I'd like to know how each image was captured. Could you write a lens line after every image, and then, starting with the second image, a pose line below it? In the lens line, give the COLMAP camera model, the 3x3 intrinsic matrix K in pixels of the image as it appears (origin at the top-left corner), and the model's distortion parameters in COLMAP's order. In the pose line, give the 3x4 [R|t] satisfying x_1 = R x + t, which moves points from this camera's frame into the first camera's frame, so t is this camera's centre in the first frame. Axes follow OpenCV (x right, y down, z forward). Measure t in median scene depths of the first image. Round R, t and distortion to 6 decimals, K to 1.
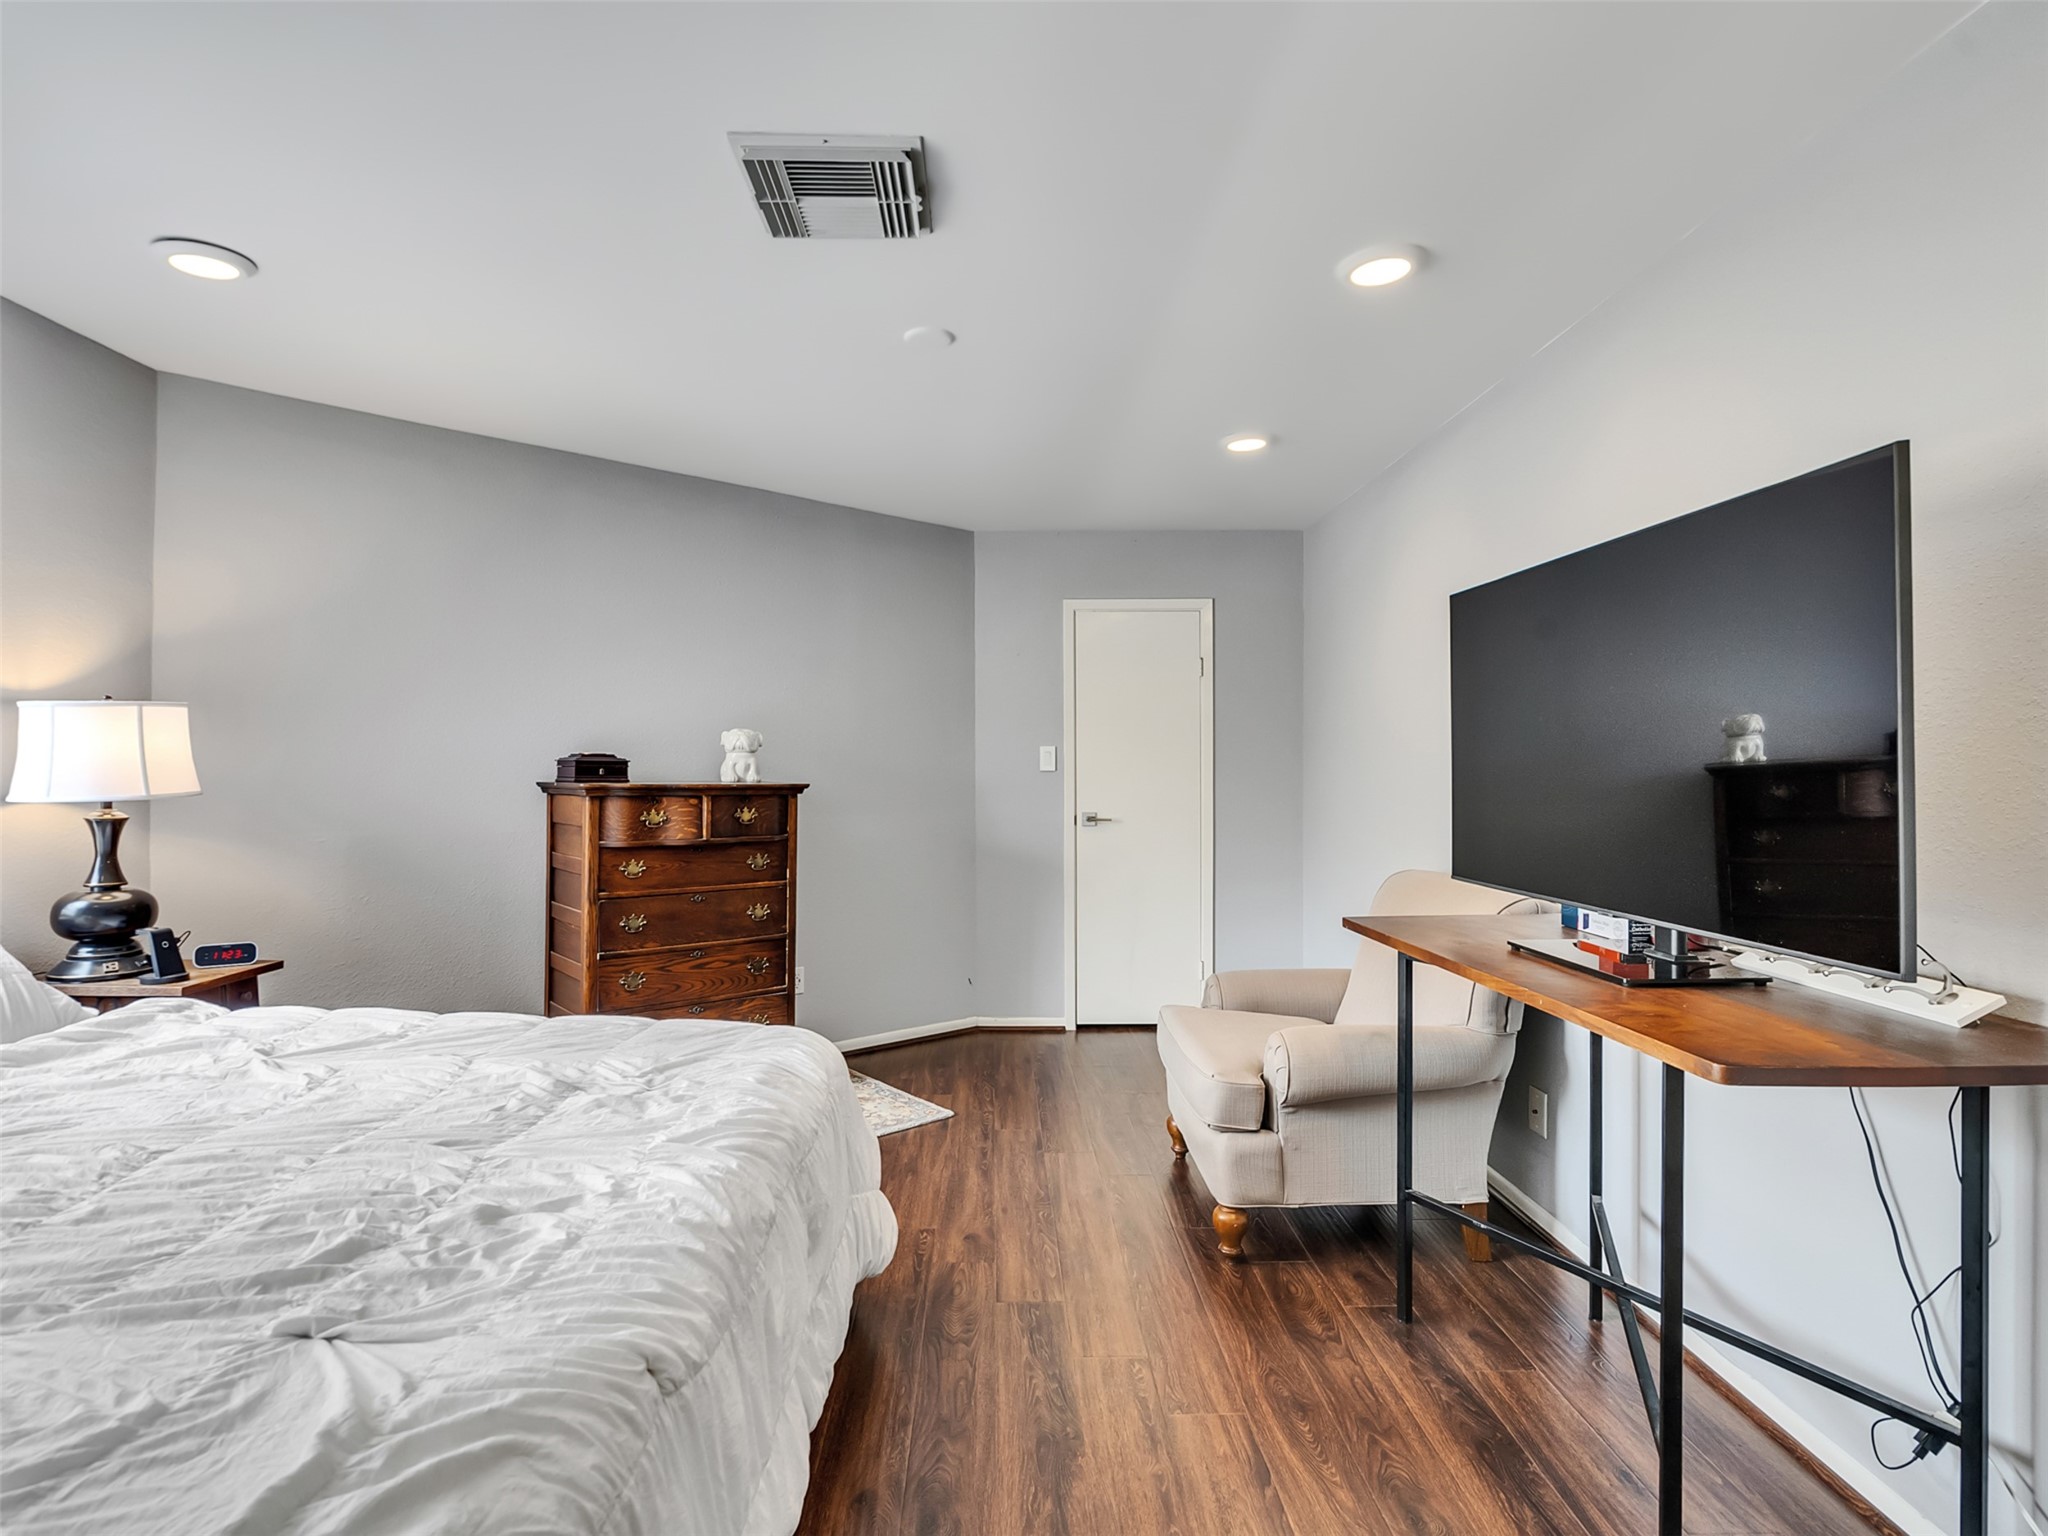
lens RADIAL K [[1050.1, 0, 1027.9], [0, 1050.1, 771.9], [0, 0, 1]] dist [-0.006029, 0.003426]
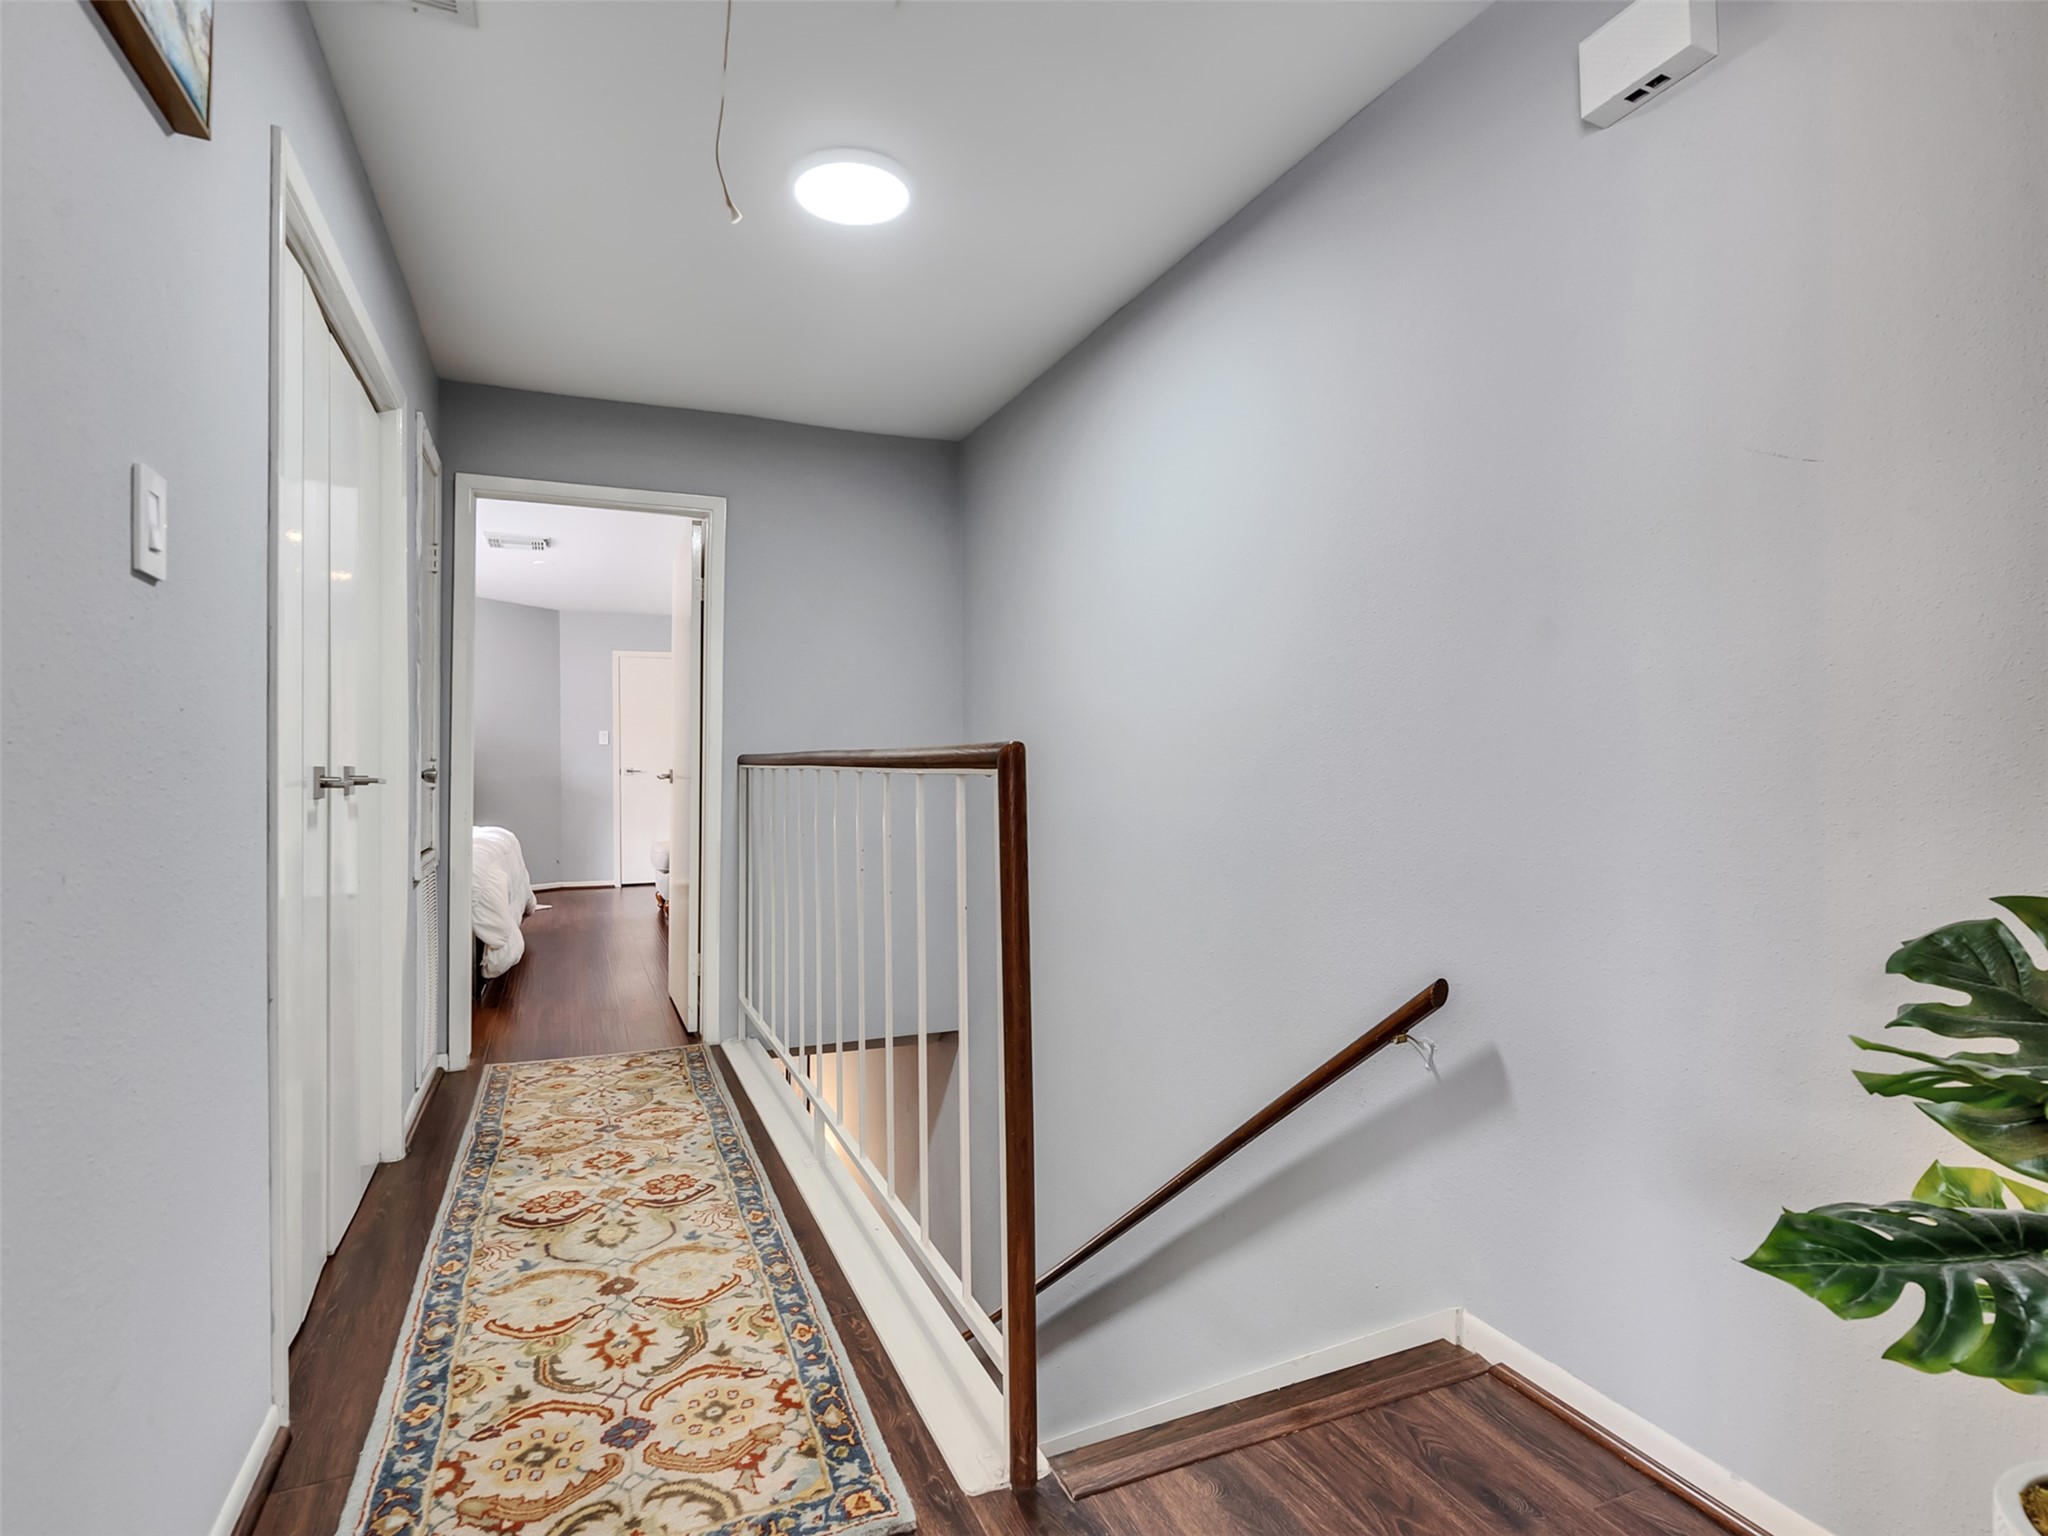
lens RADIAL K [[1050.1, 0, 1002.7], [0, 1050.1, 765.2], [0, 0, 1]] dist [-0.006029, 0.003426]
pose [[0.930407, -0.002671, 0.366519, -0.005058], [-0.001499, 0.999937, 0.011090, 0.013216], [-0.366526, -0.010868, 0.930344, -0.945963]]
